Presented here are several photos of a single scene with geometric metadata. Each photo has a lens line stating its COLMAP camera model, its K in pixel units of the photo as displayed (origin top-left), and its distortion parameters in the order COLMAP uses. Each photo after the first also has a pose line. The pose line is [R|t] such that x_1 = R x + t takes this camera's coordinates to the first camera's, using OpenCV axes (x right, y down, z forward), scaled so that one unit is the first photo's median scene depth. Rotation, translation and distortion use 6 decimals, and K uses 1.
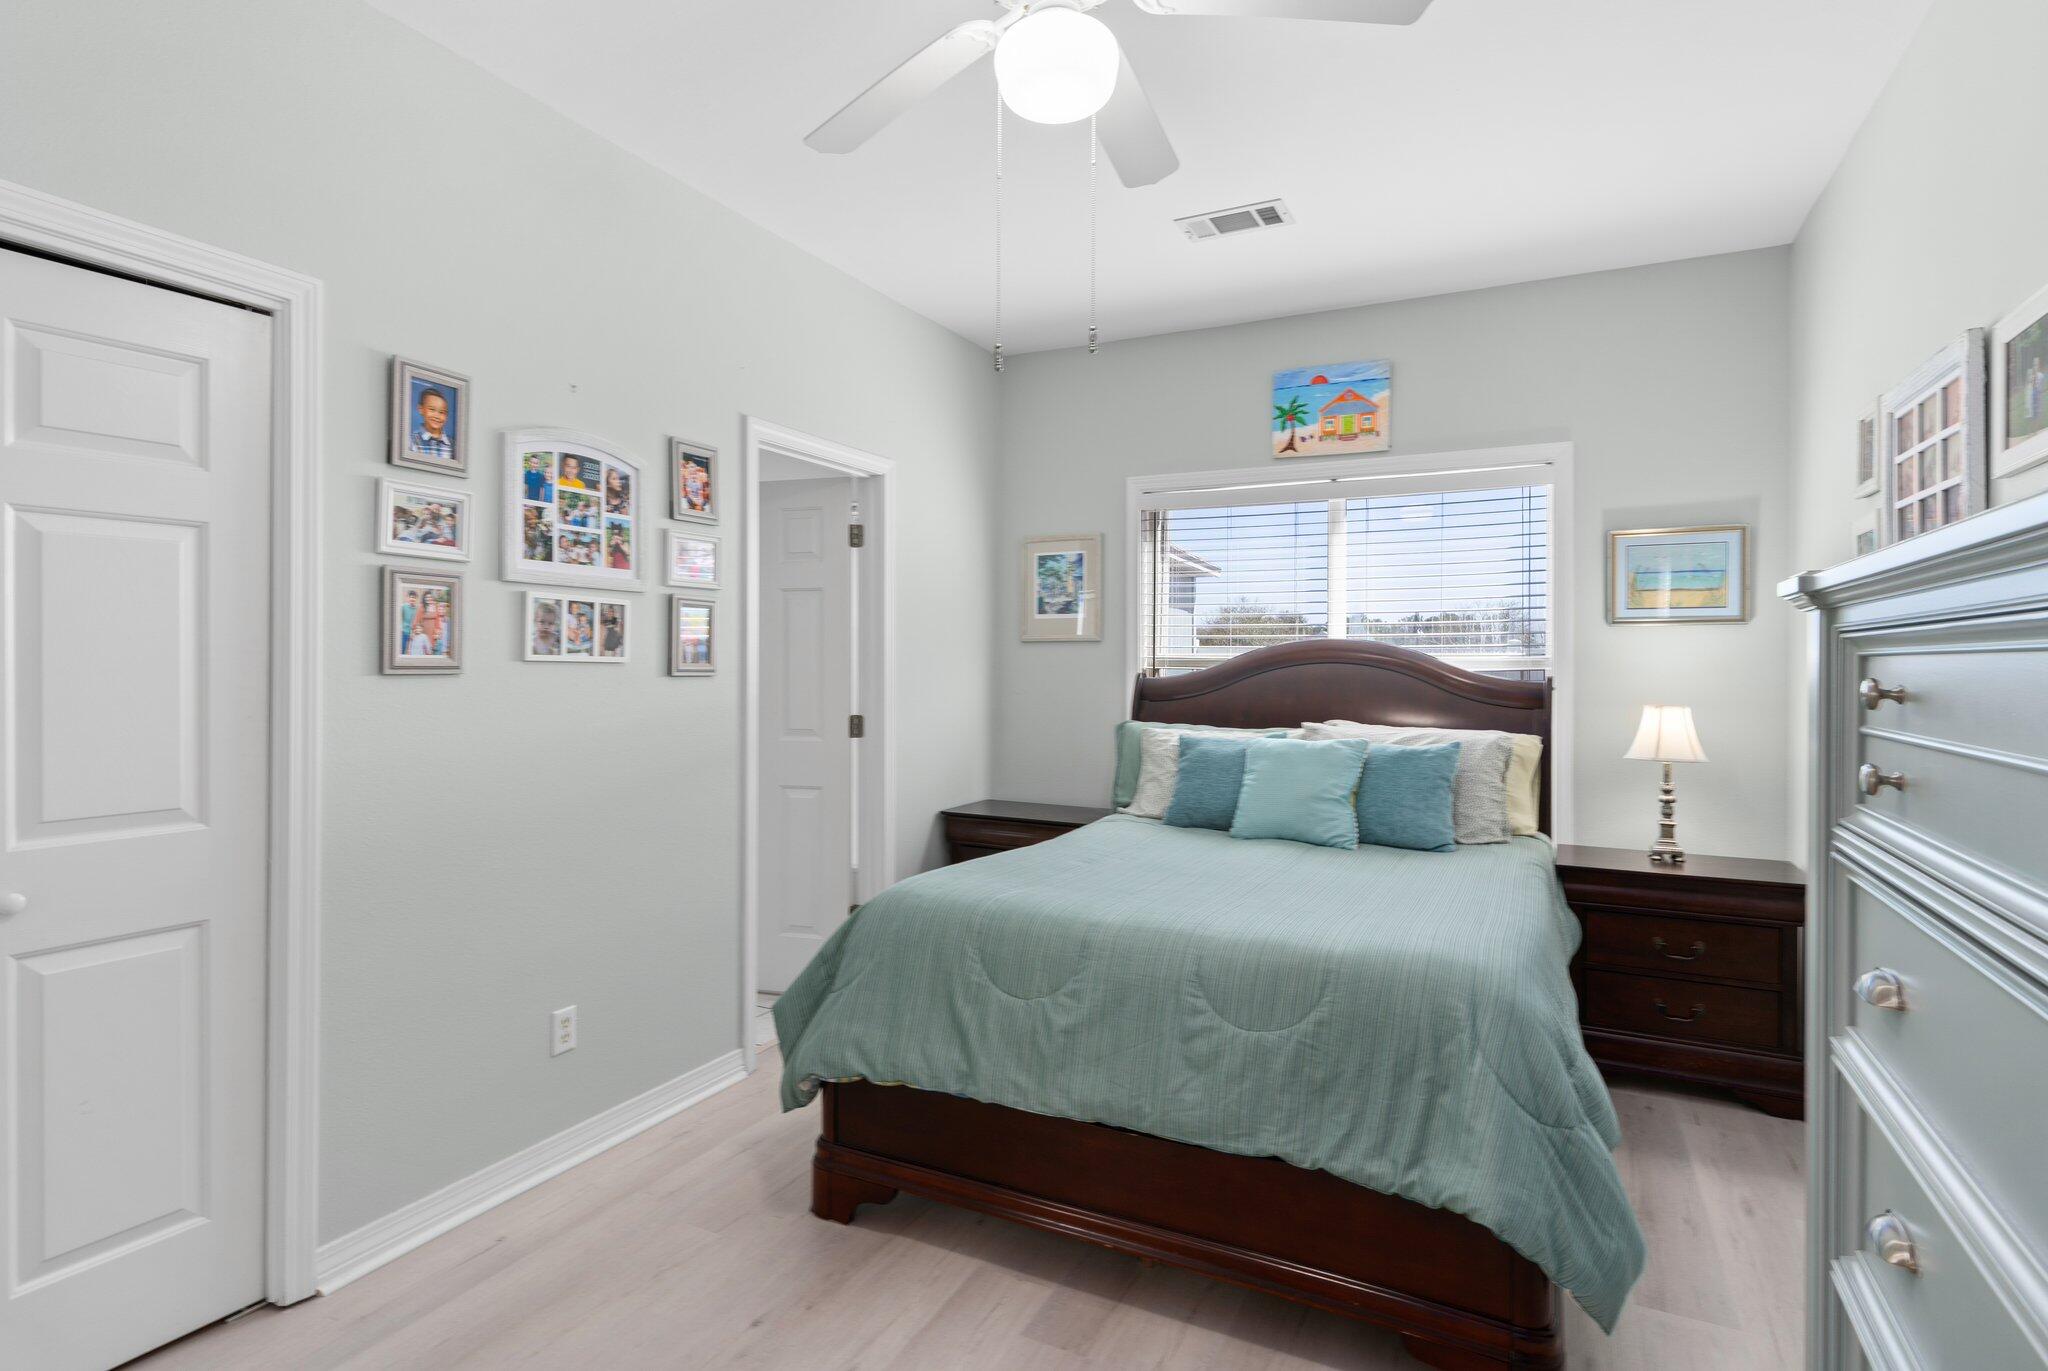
lens RADIAL K [[1010.1, 0, 1017.6], [0, 1010.1, 664.4], [0, 0, 1]] dist [-0.006604, 0.002688]
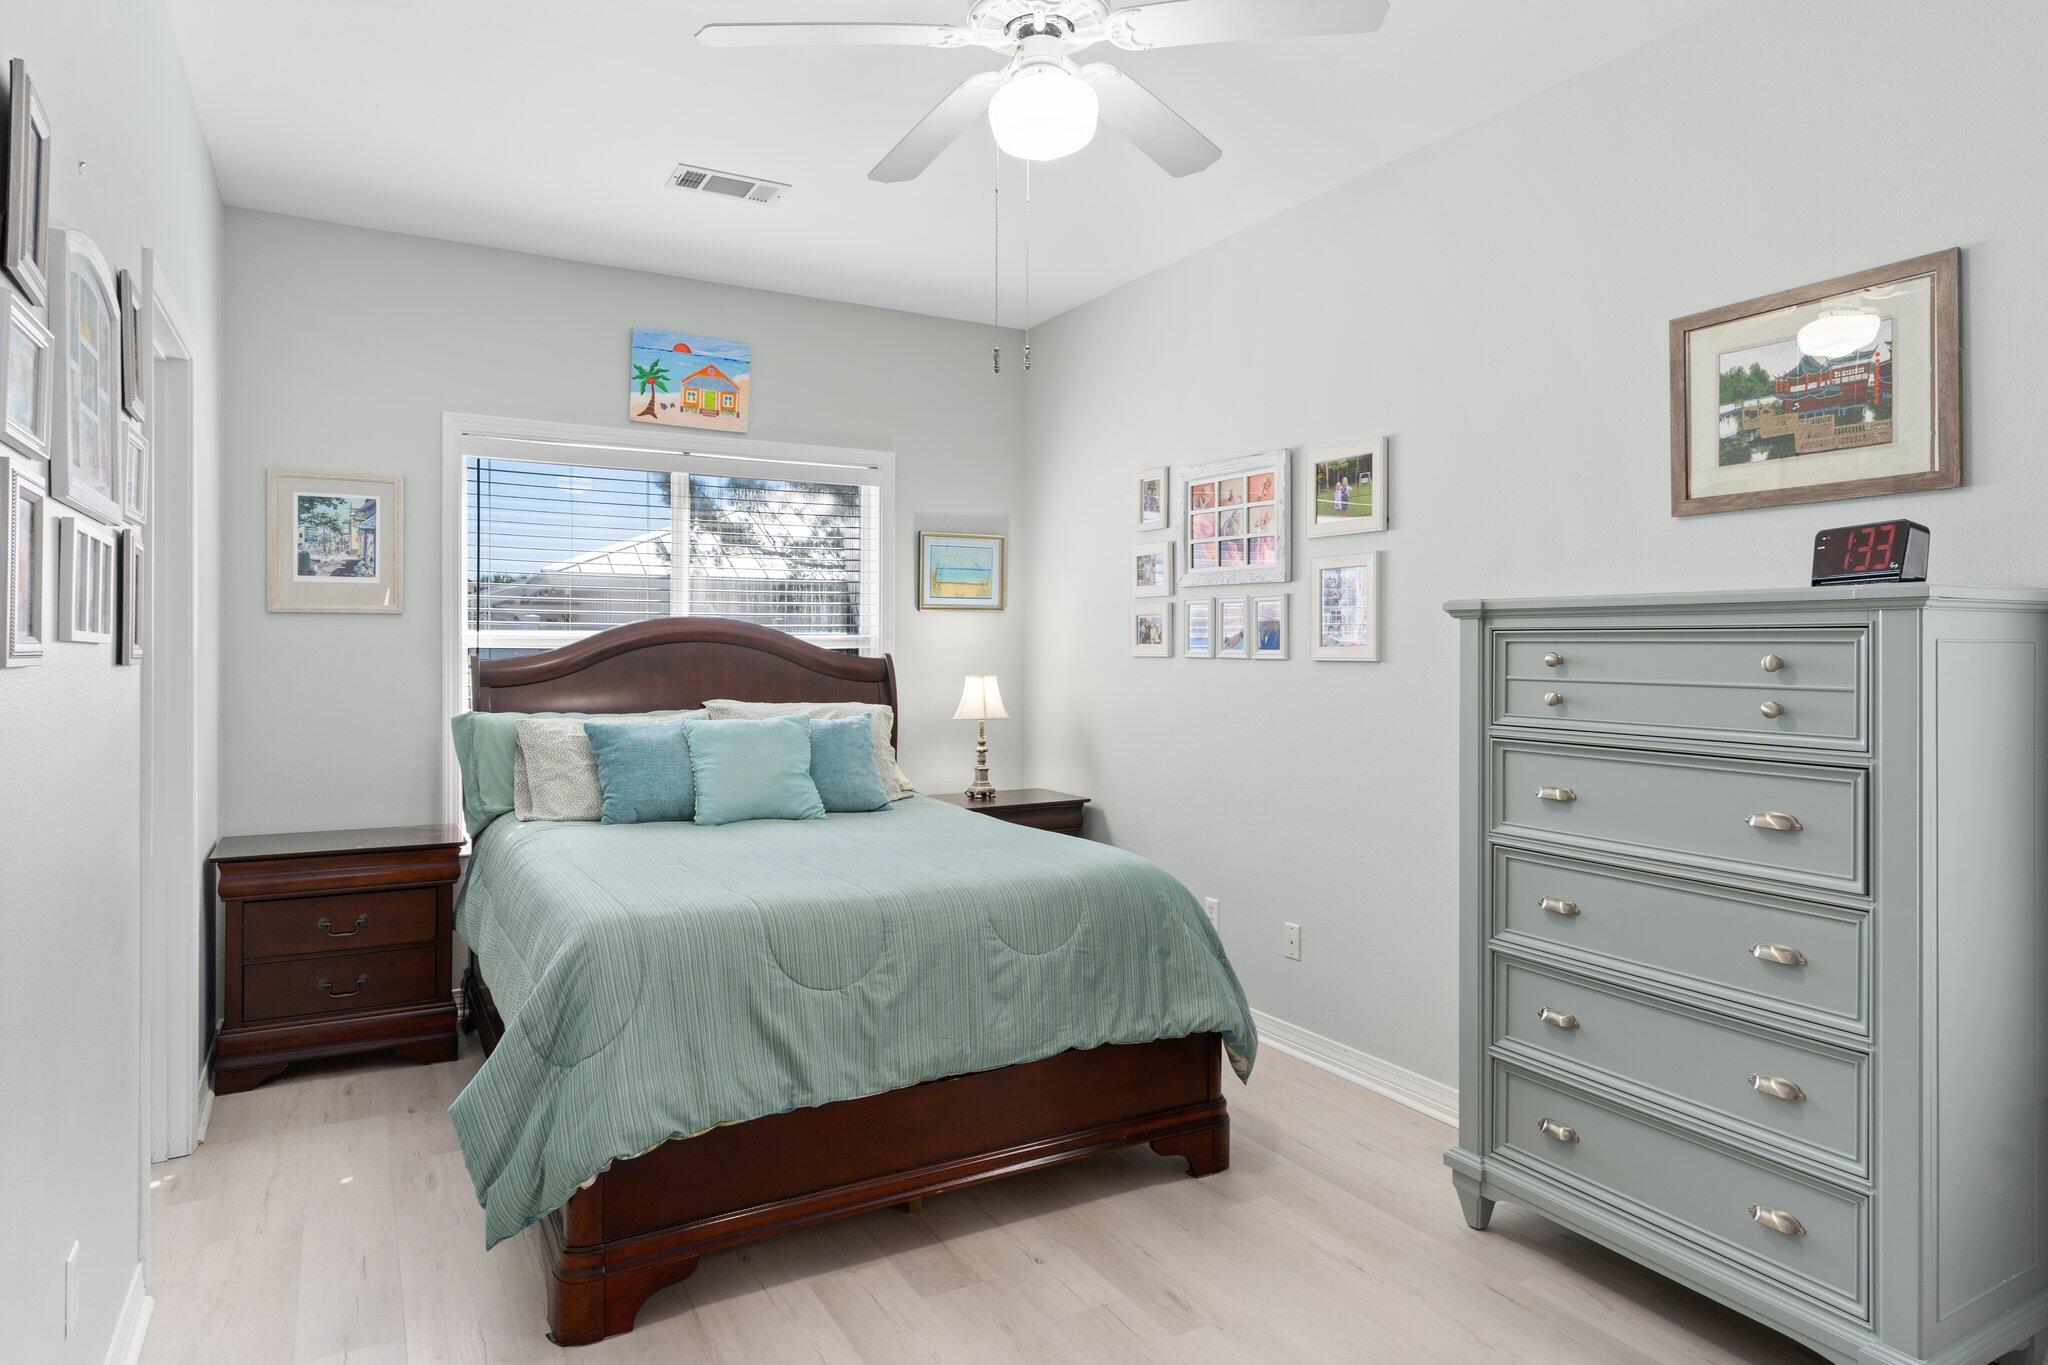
lens RADIAL K [[1189.9, 0, 946.0], [0, 1189.9, 637.9], [0, 0, 1]] dist [-0.005398, 0.002010]
pose [[0.577634, 0.001289, 0.816295, -0.600527], [0.000203, 0.999998, -0.001723, -0.004001], [-0.816296, 0.001161, 0.577632, 0.172865]]
